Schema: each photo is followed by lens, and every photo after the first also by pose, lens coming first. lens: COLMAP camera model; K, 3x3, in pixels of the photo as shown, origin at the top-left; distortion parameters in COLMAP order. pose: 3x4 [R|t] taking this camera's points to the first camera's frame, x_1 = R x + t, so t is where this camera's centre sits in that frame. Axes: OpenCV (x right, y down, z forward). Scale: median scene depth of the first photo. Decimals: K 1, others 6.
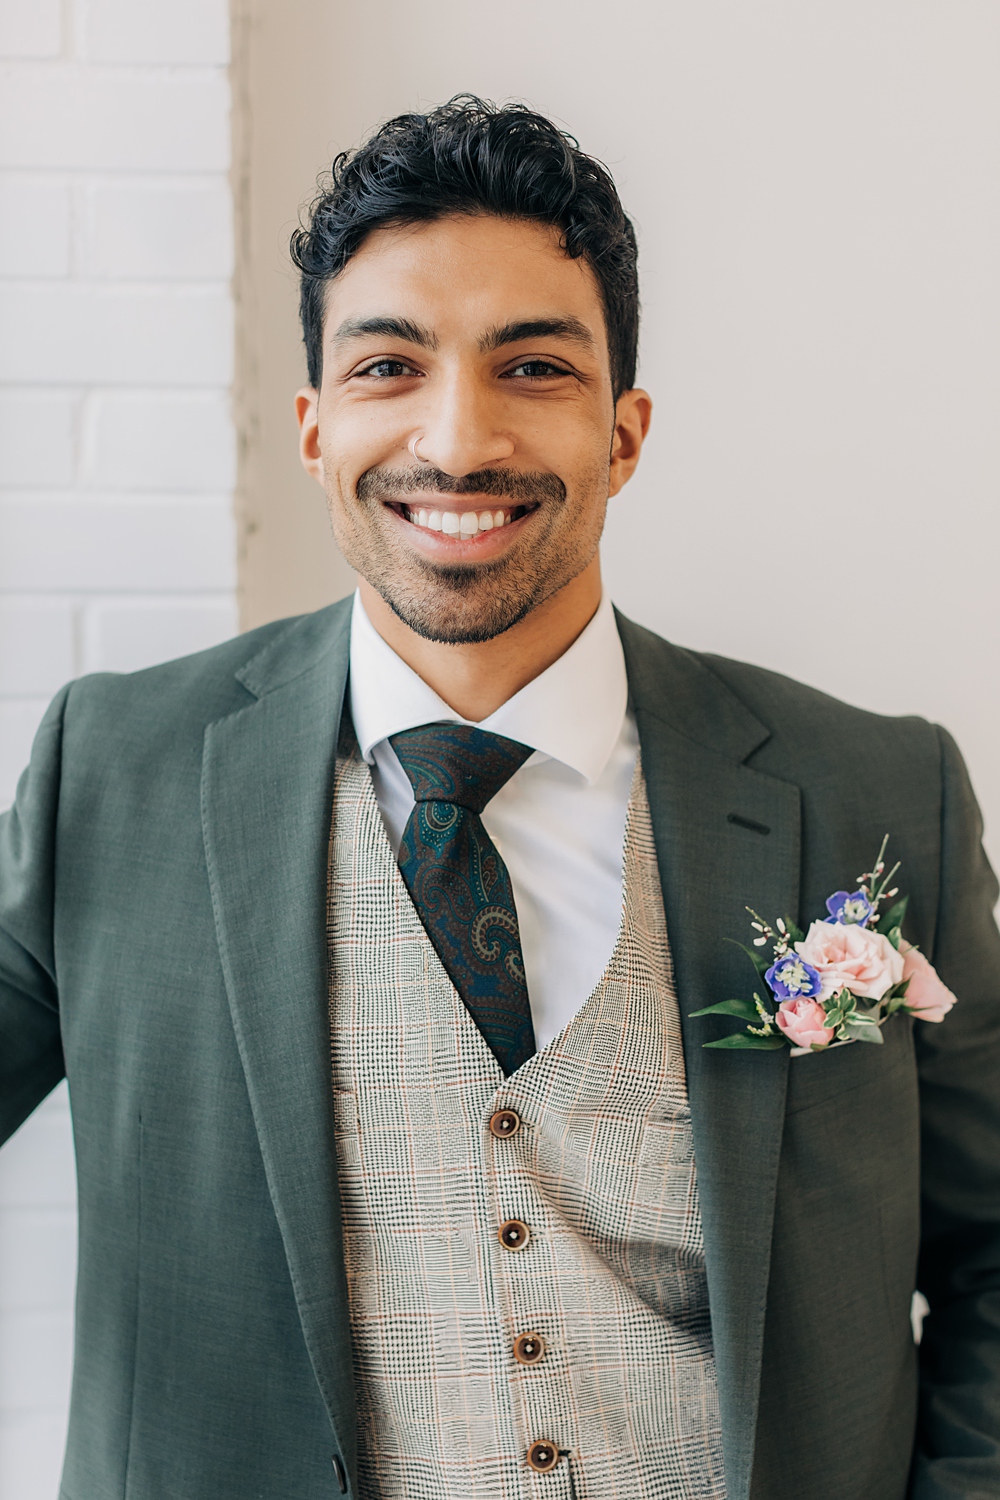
lens RADIAL K [[2634.9, 0, 500.0], [0, 2634.9, 750.0], [0, 0, 1]] dist [0.031483, 0.049153]
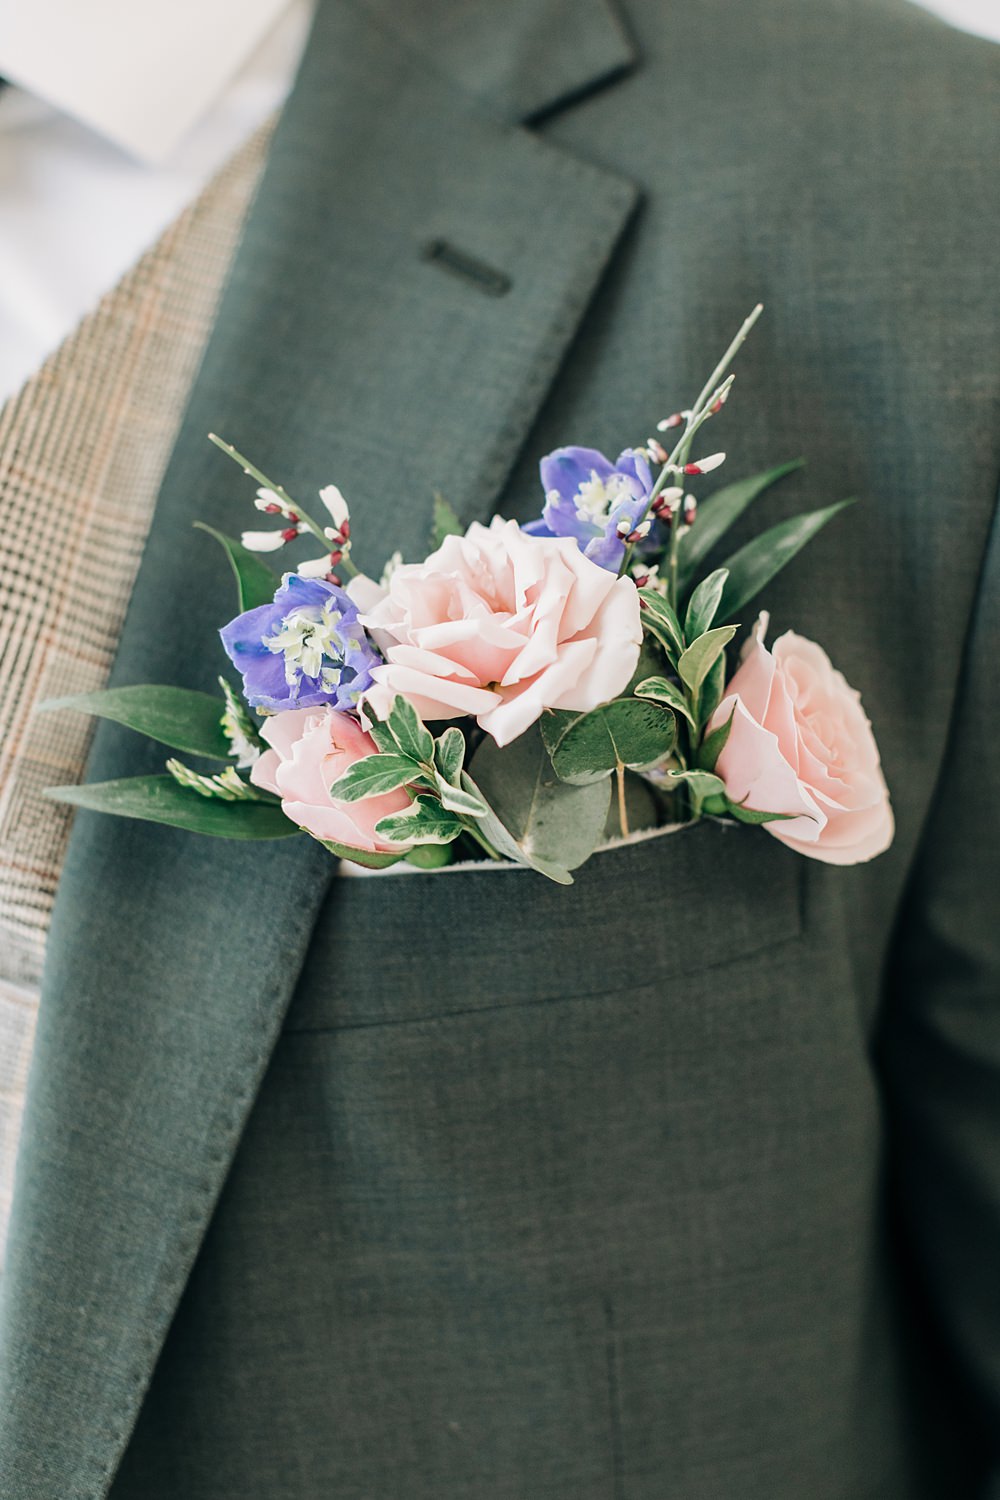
lens RADIAL K [[2634.9, 0, 500.0], [0, 2634.9, 750.0], [0, 0, 1]] dist [0.031483, 0.049153]
pose [[0.839040, 0.145510, -0.524251, 0.319059], [-0.117506, 0.989296, 0.086522, 0.065916], [0.531229, -0.010993, 0.847157, 0.711483]]
